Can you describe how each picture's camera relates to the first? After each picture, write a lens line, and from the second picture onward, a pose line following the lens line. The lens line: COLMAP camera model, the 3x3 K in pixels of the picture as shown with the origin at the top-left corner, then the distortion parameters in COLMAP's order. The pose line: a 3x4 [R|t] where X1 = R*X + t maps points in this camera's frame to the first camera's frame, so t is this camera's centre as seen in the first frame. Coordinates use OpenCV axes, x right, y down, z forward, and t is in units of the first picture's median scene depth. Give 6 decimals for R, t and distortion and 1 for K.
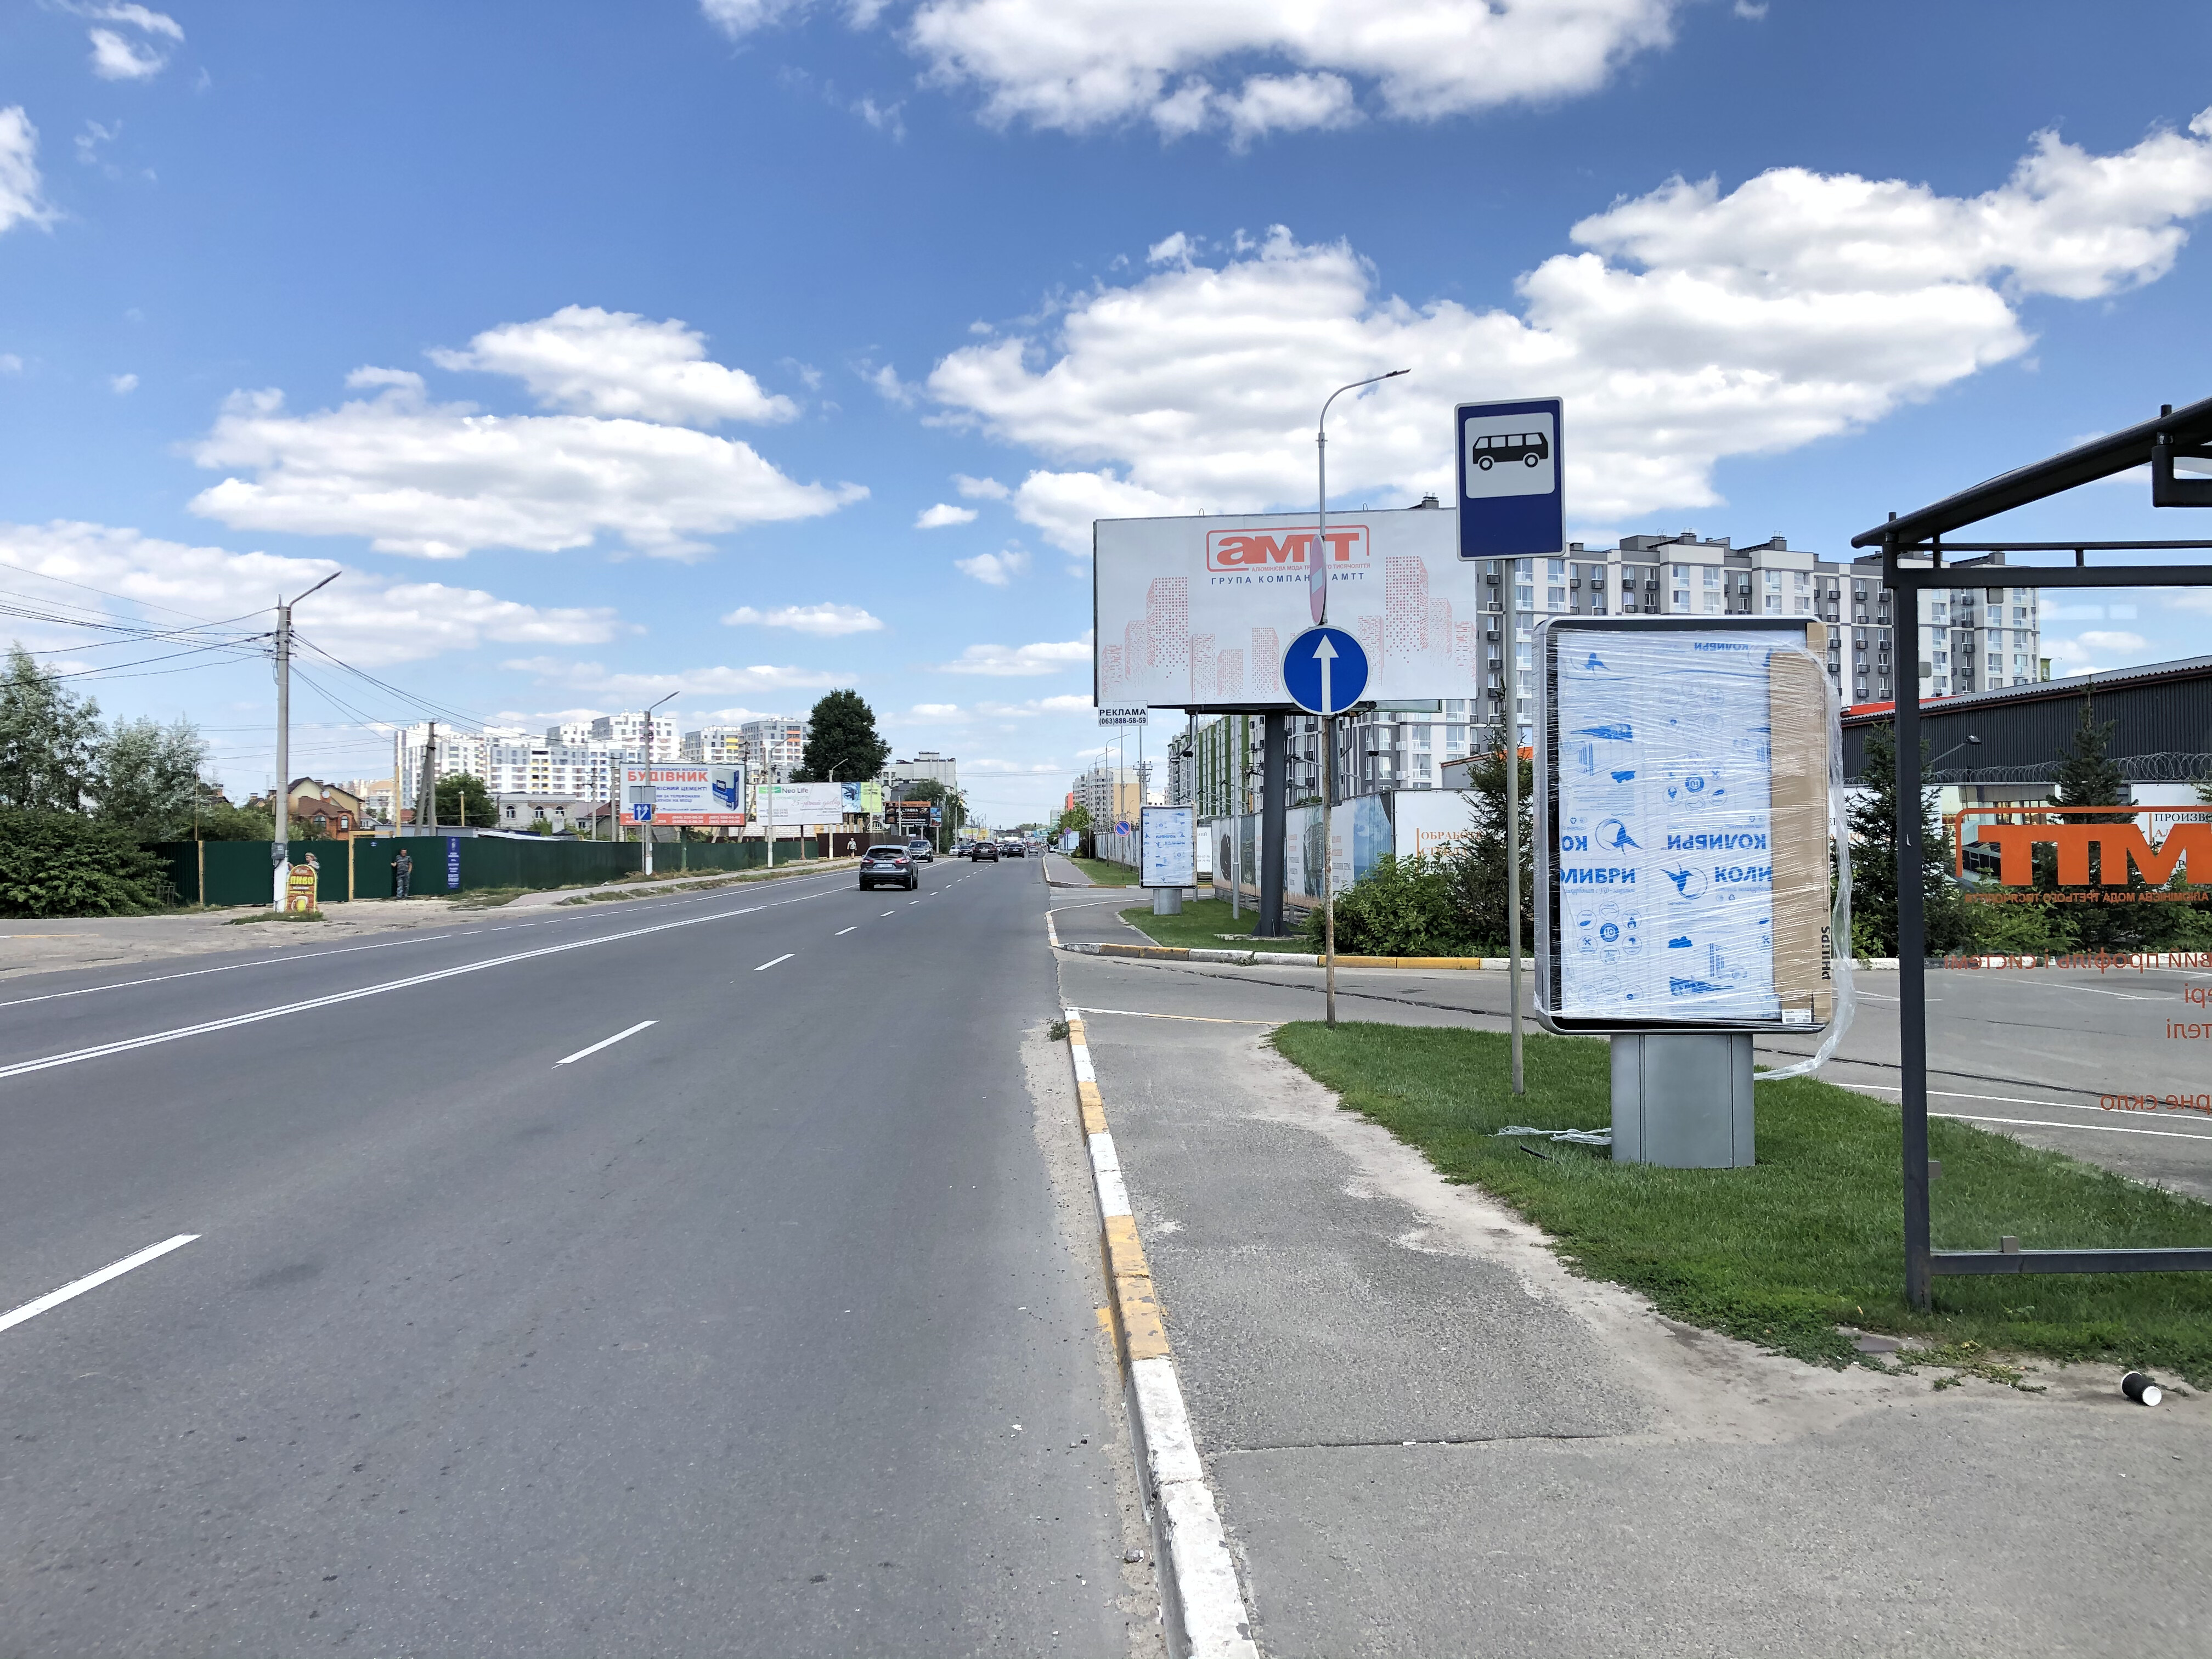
lens RADIAL K [[2004.2, 0, 1106.0], [0, 2004.2, 829.5], [0, 0, 1]] dist [0.134478, -0.019983]
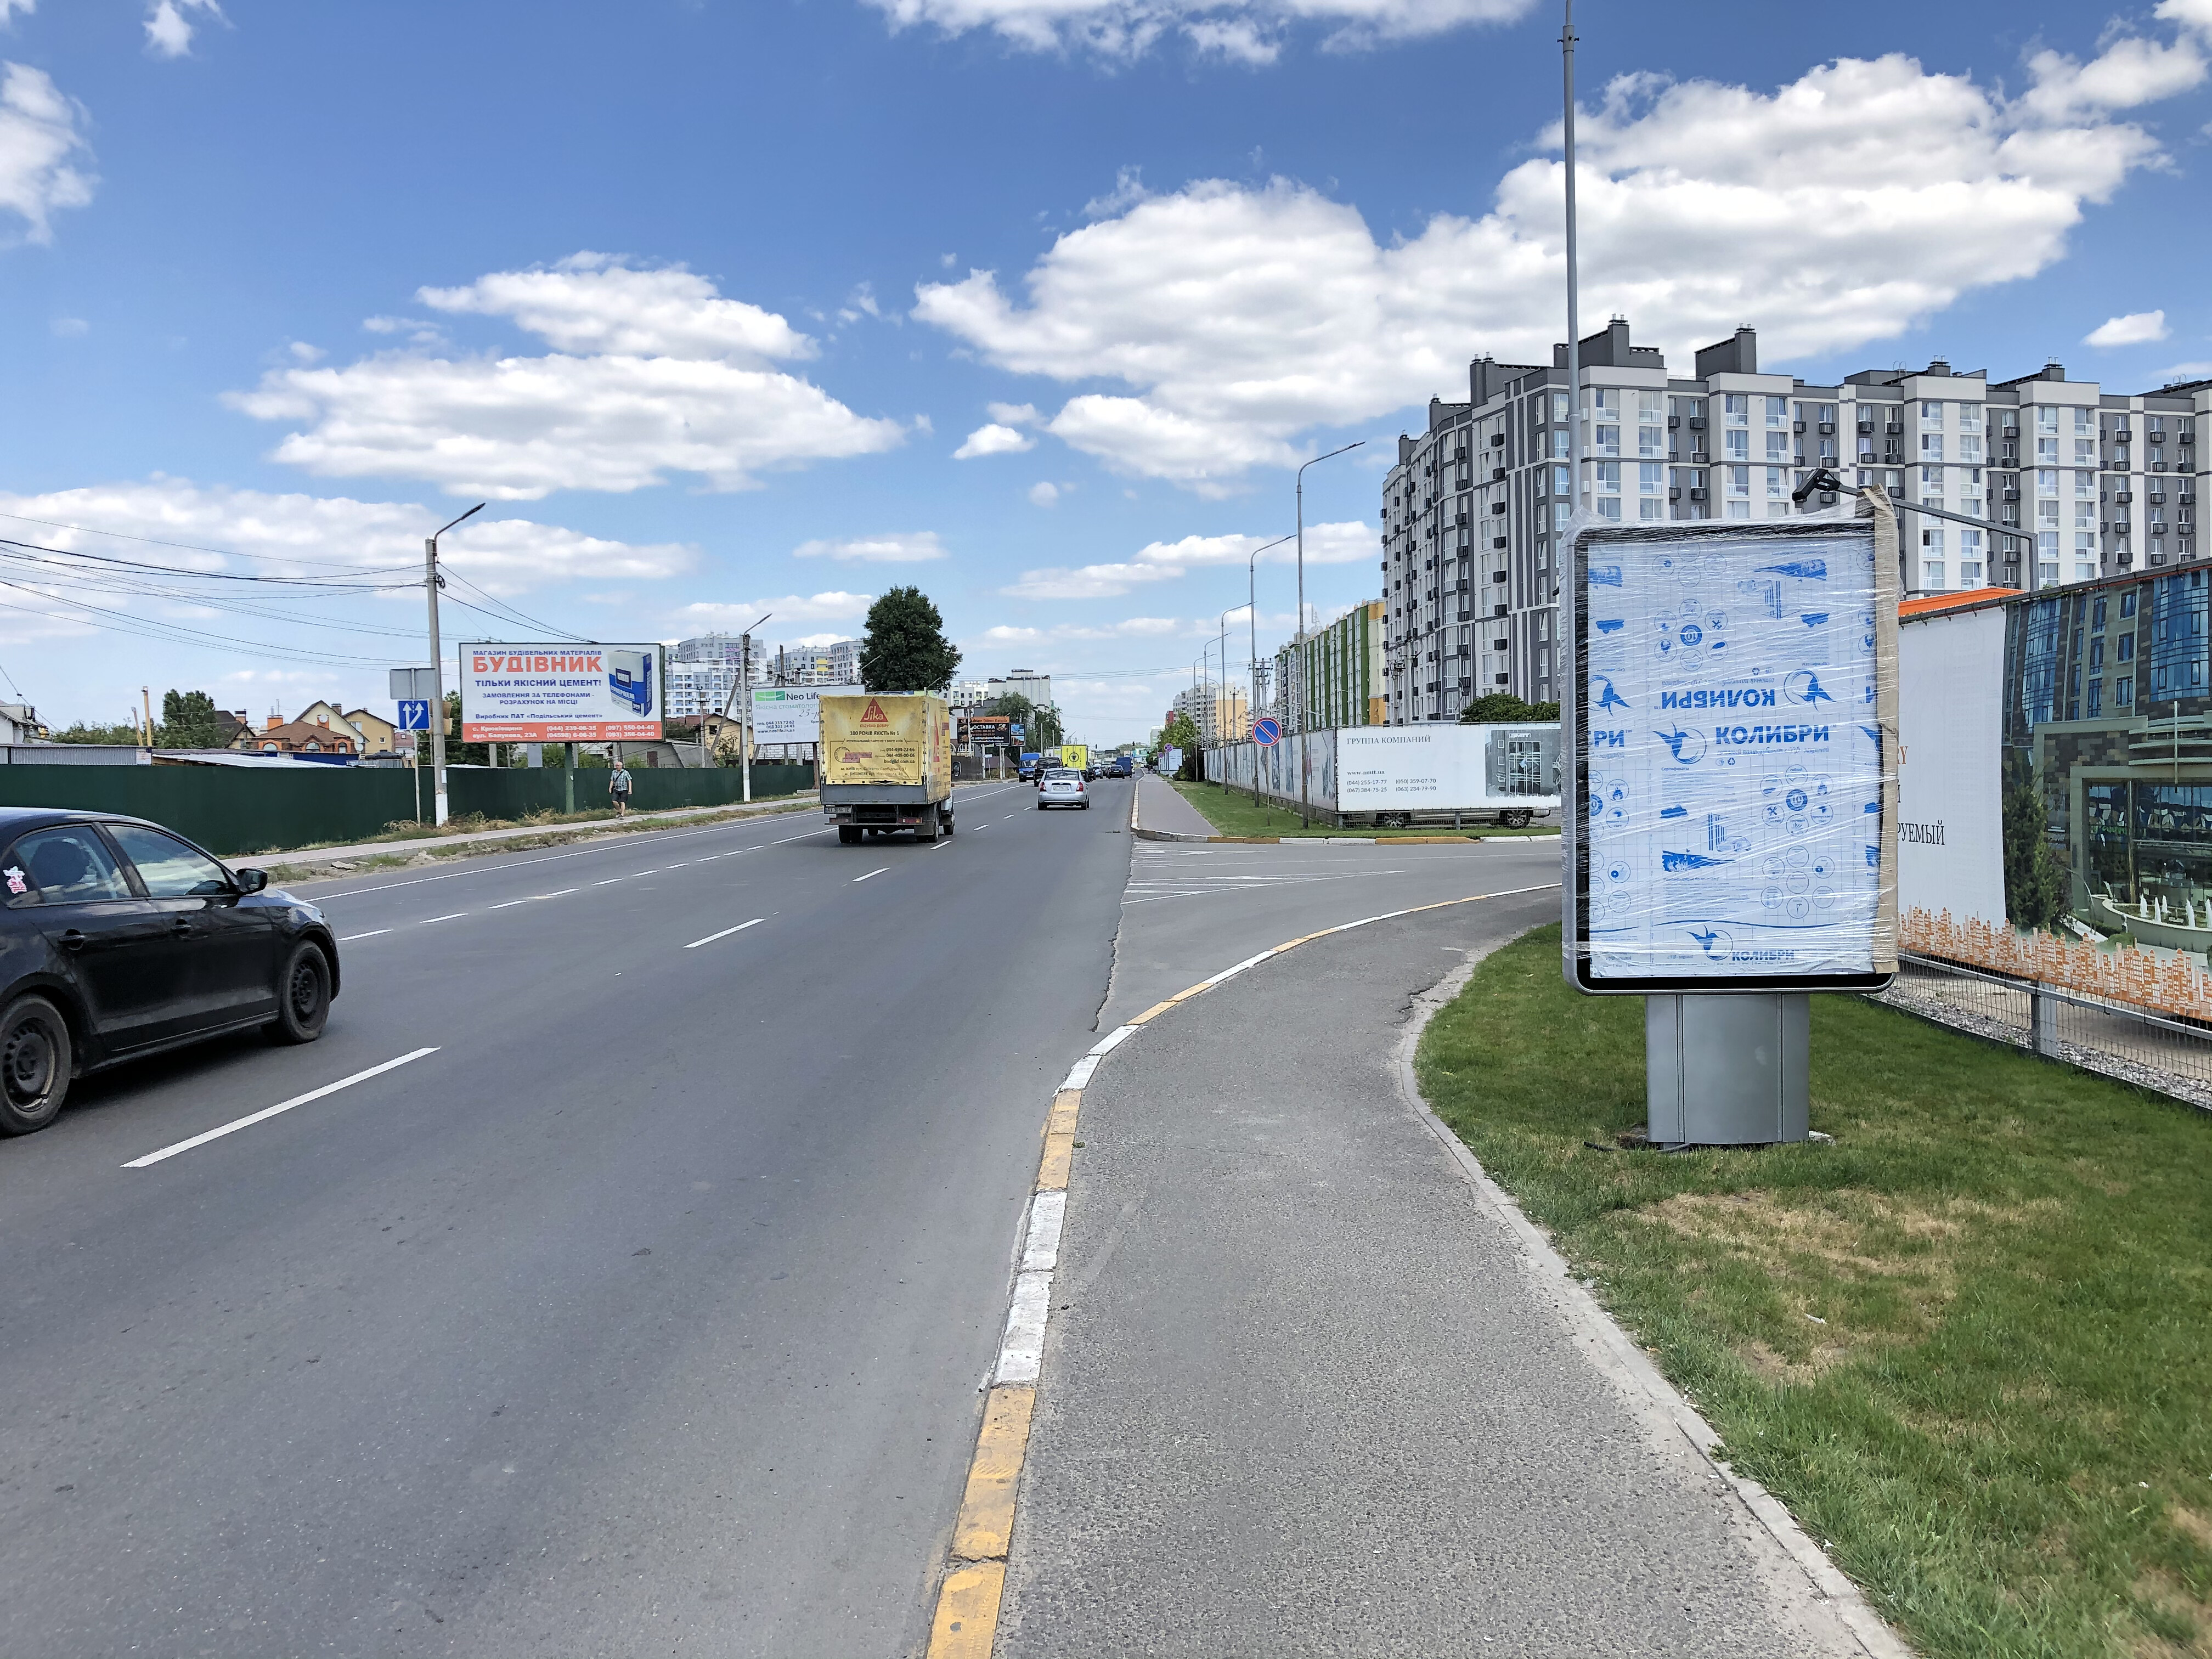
lens RADIAL K [[2004.2, 0, 1106.0], [0, 2004.2, 829.5], [0, 0, 1]] dist [0.134478, -0.019983]
pose [[0.998627, -0.012934, -0.050760, -0.003148], [0.014943, 0.999112, 0.039389, 0.001453], [0.050205, -0.040093, 0.997934, 0.165461]]
